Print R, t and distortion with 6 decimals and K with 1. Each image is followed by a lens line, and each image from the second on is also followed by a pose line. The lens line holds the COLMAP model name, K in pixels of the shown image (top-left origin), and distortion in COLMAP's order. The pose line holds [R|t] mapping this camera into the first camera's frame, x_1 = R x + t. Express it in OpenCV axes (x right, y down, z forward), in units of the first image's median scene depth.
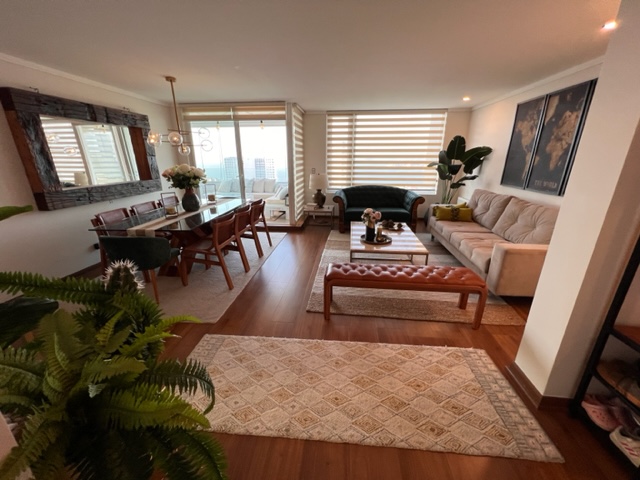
lens RADIAL K [[255.0, 0, 320.0], [0, 255.0, 240.0], [0, 0, 1]] dist [-0.010617, 0.000114]
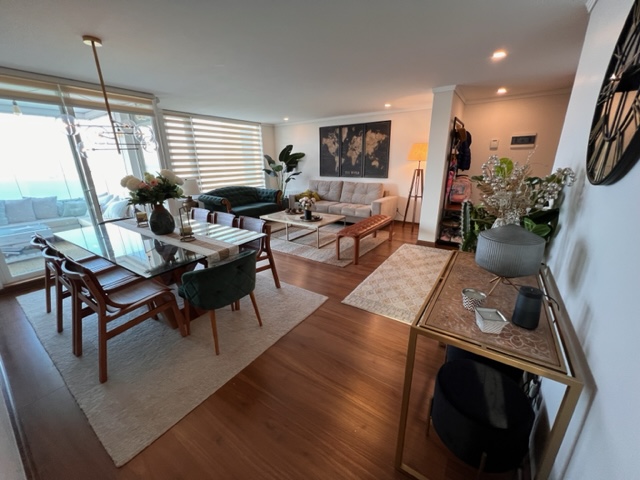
lens RADIAL K [[255.0, 0, 320.0], [0, 255.0, 240.0], [0, 0, 1]] dist [-0.010617, 0.000114]
pose [[0.480261, -0.266706, 0.835594, -0.896860], [0.280725, 0.949279, 0.141645, -0.072217], [-0.830989, 0.166546, 0.530772, 0.237946]]
